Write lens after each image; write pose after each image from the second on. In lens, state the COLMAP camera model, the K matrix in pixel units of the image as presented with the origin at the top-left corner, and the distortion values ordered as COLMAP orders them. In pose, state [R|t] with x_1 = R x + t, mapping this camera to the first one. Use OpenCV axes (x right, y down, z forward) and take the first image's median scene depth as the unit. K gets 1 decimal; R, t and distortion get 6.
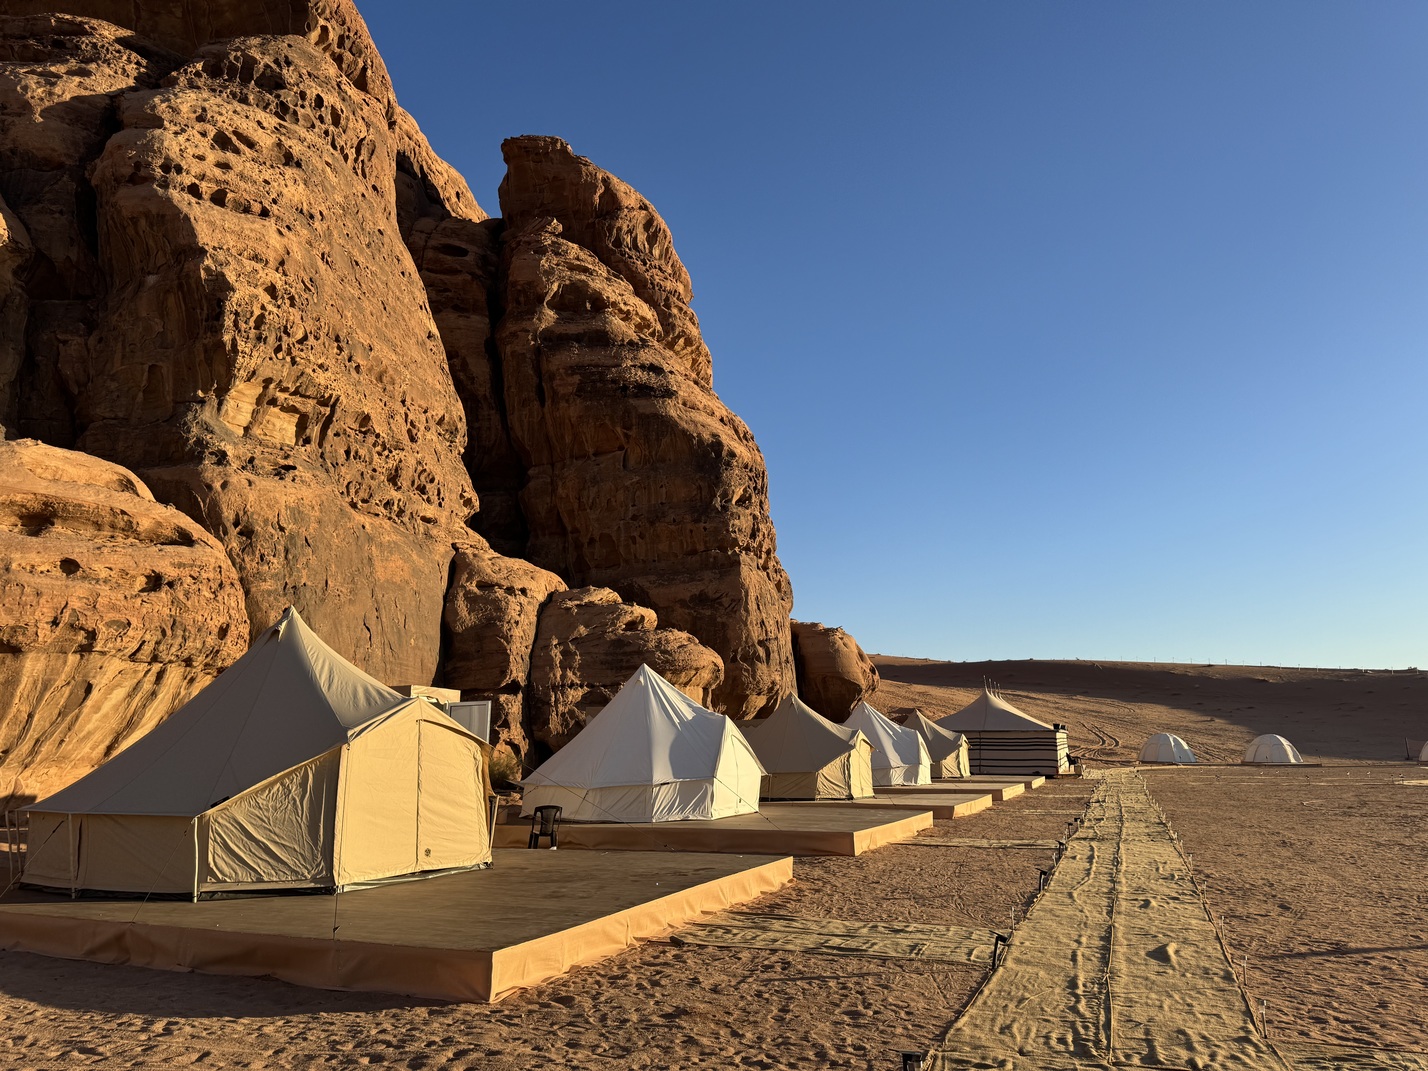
lens RADIAL K [[1052.3, 0, 714.0], [0, 1052.3, 535.5], [0, 0, 1]] dist [0.052892, -0.046981]
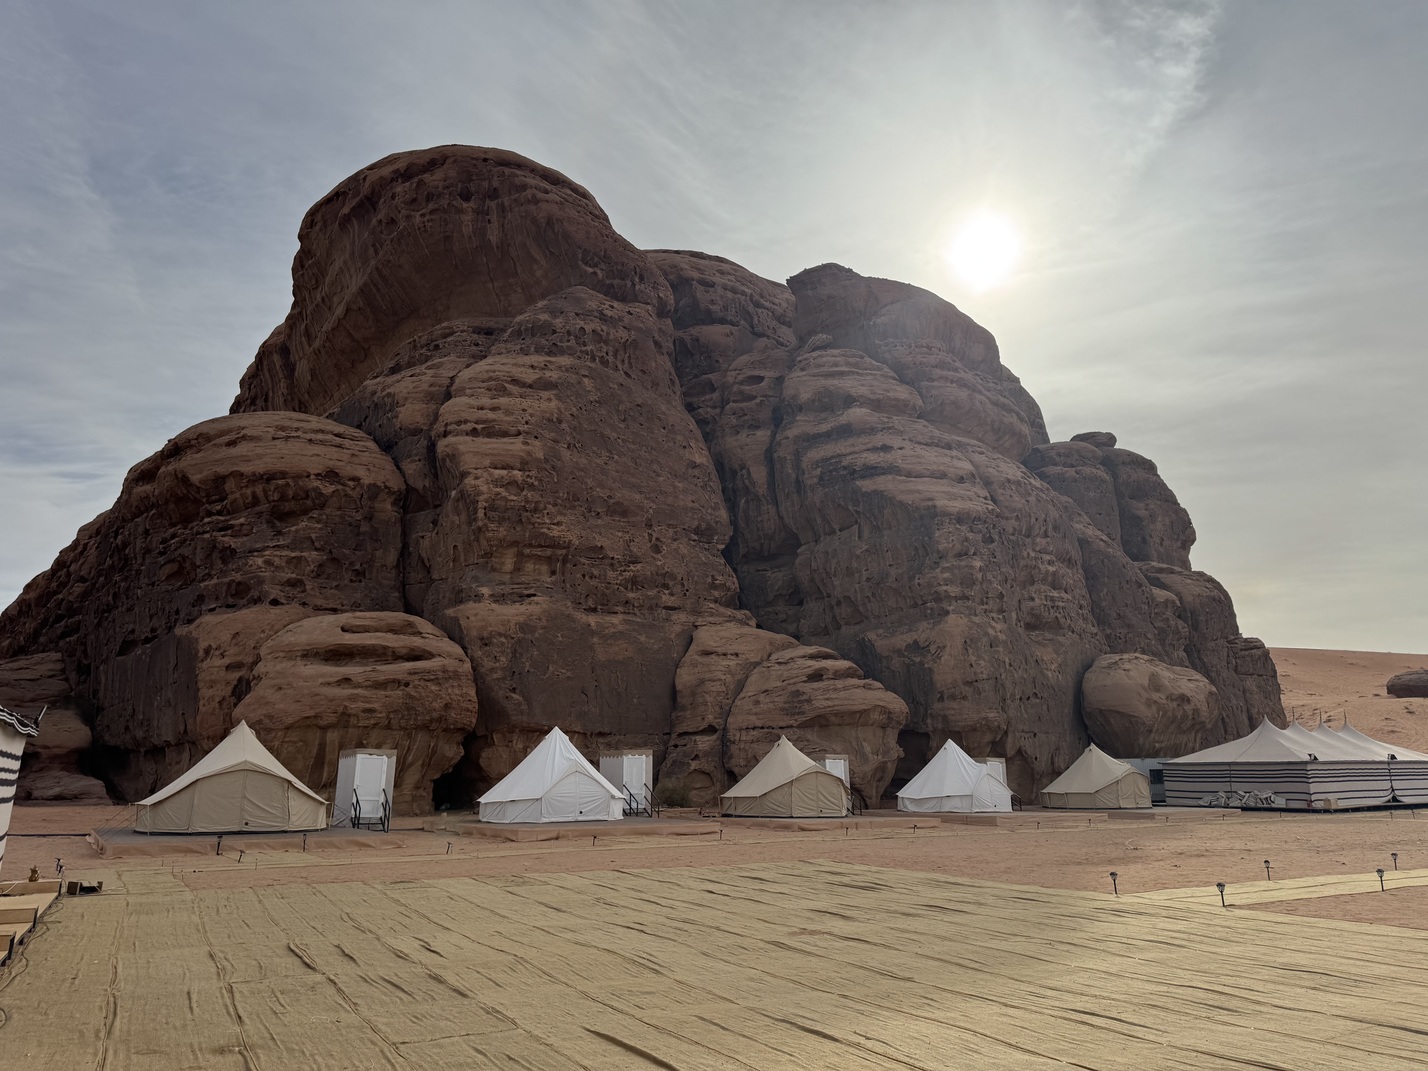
lens RADIAL K [[1005.7, 0, 658.8], [0, 1005.7, 530.5], [0, 0, 1]] dist [0.257763, -0.357308]
pose [[0.800059, -0.138205, -0.583785, 0.593709], [0.118802, 0.990330, -0.071637, -0.026443], [0.588040, -0.012041, 0.808742, -0.092651]]
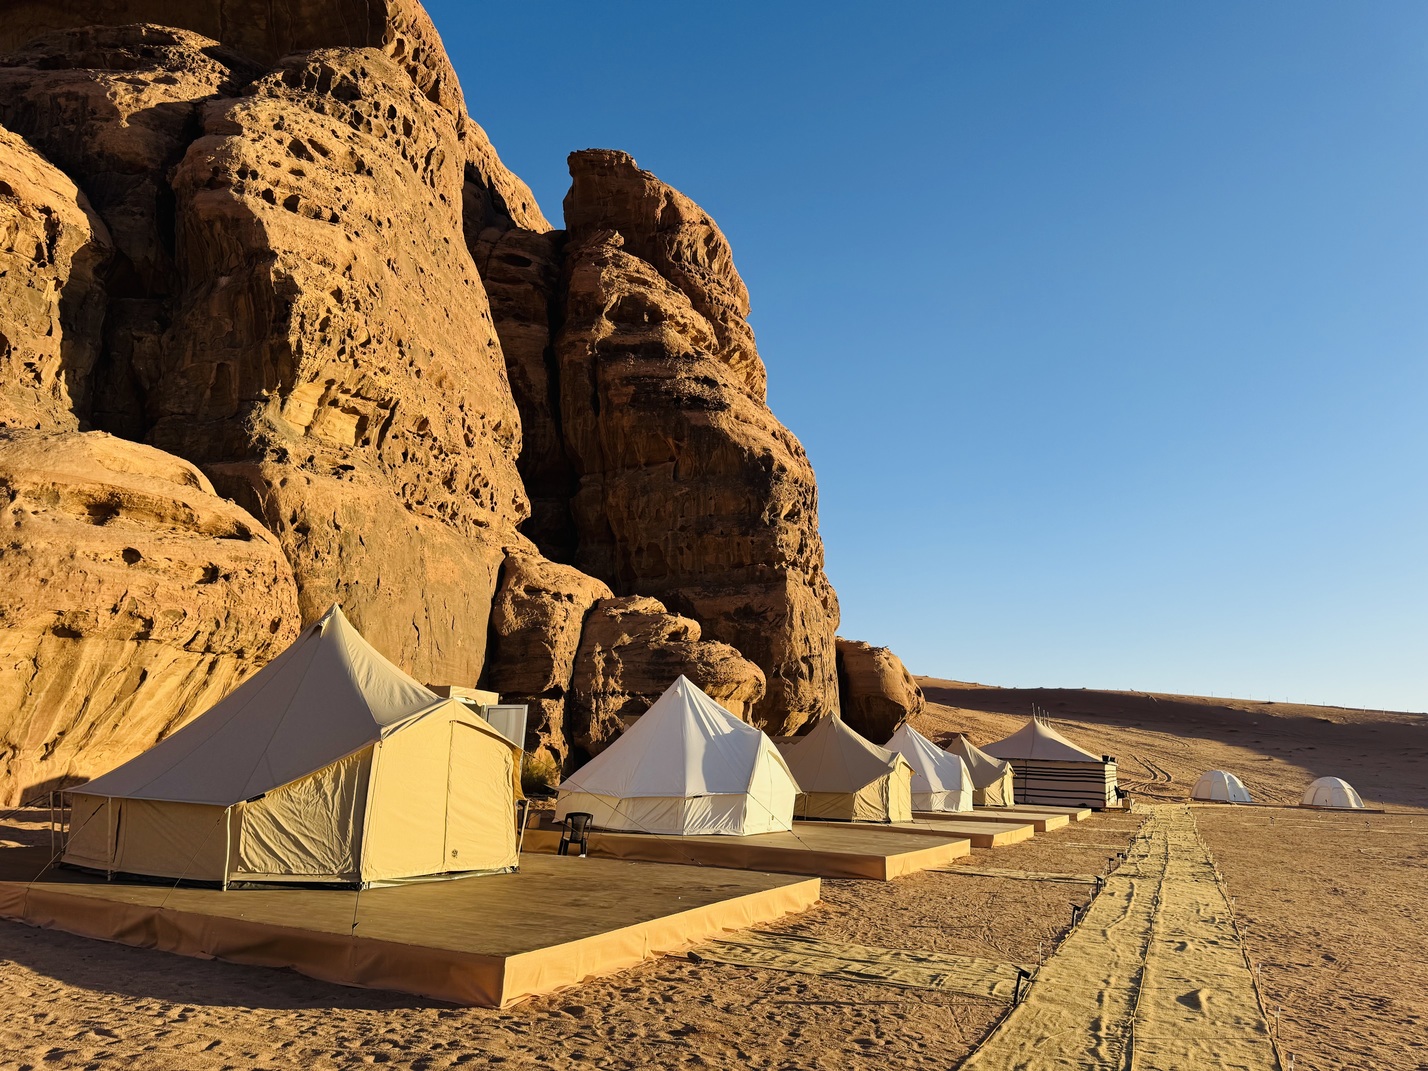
lens RADIAL K [[1050.6, 0, 710.7], [0, 1050.6, 529.7], [0, 0, 1]] dist [0.061569, -0.060094]
pose [[0.997999, 0.036836, -0.051388, 0.003790], [-0.037752, 0.999143, -0.016971, 0.000058], [0.050719, 0.018877, 0.998535, 0.001053]]
